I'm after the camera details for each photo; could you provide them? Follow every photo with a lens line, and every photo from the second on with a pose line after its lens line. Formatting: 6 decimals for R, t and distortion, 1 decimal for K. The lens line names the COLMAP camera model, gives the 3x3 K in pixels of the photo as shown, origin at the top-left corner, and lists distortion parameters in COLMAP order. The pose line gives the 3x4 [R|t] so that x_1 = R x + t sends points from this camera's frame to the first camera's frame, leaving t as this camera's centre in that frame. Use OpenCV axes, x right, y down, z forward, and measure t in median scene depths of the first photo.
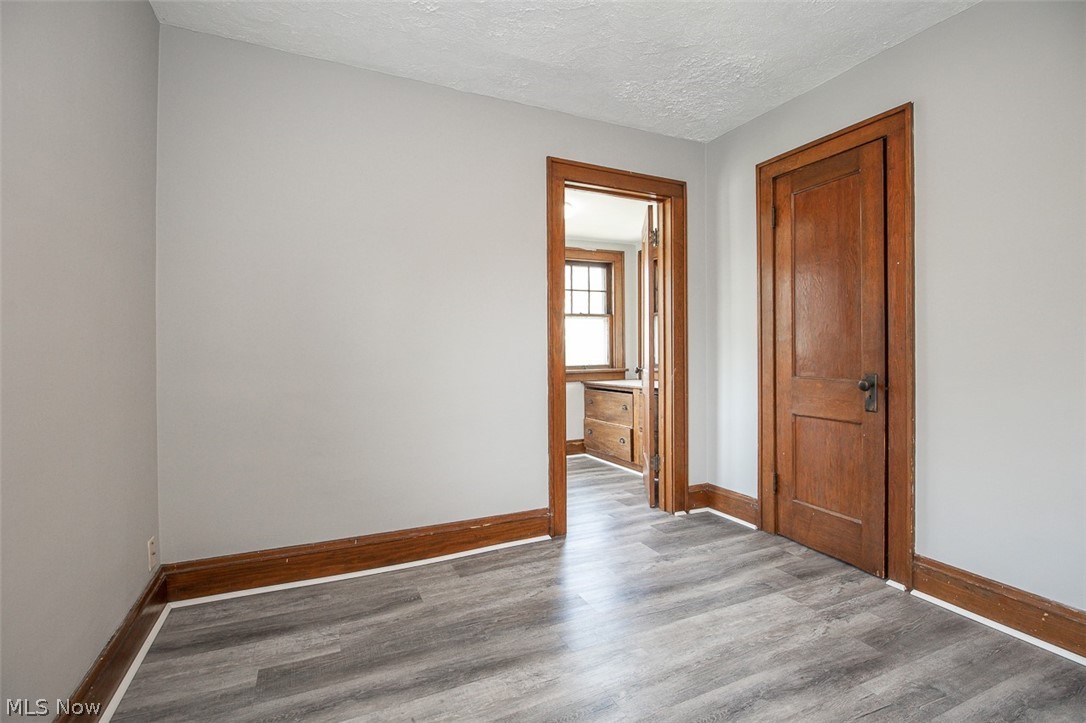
lens RADIAL K [[500.5, 0, 541.9], [0, 500.5, 352.6], [0, 0, 1]] dist [-0.006161, 0.000597]
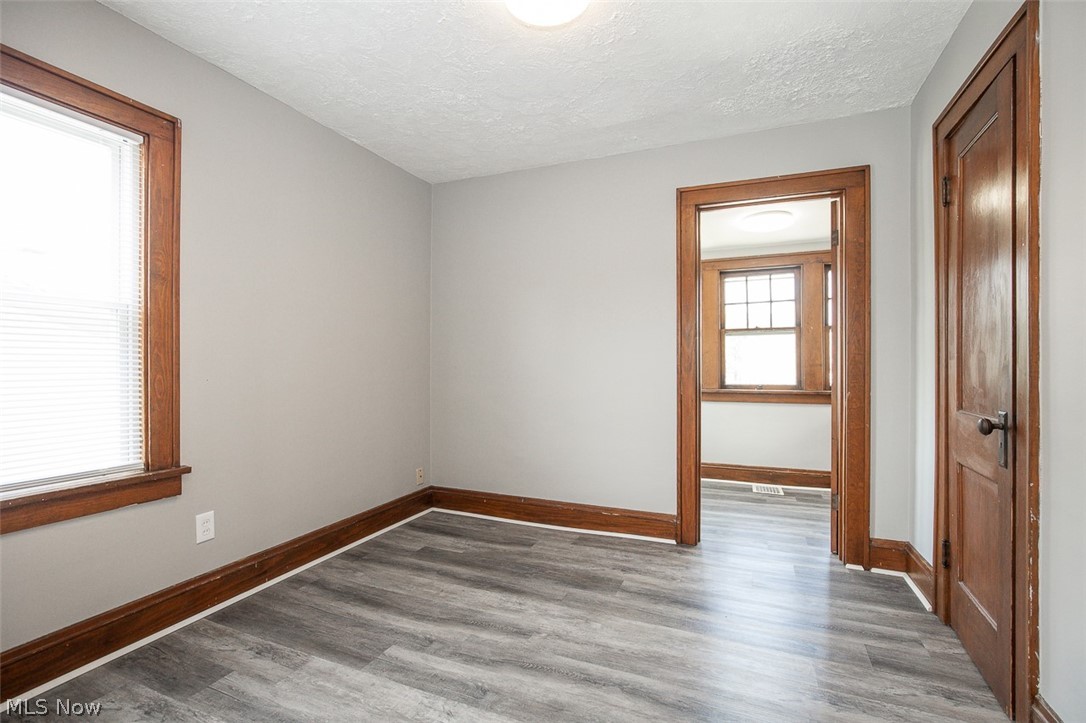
lens RADIAL K [[491.4, 0, 542.4], [0, 491.4, 370.8], [0, 0, 1]] dist [0.000566, 0.000910]
pose [[0.669988, 0.015080, -0.742218, 0.692076], [-0.009921, 0.999886, 0.011360, -0.011919], [0.742305, -0.000248, 0.670062, 0.087984]]
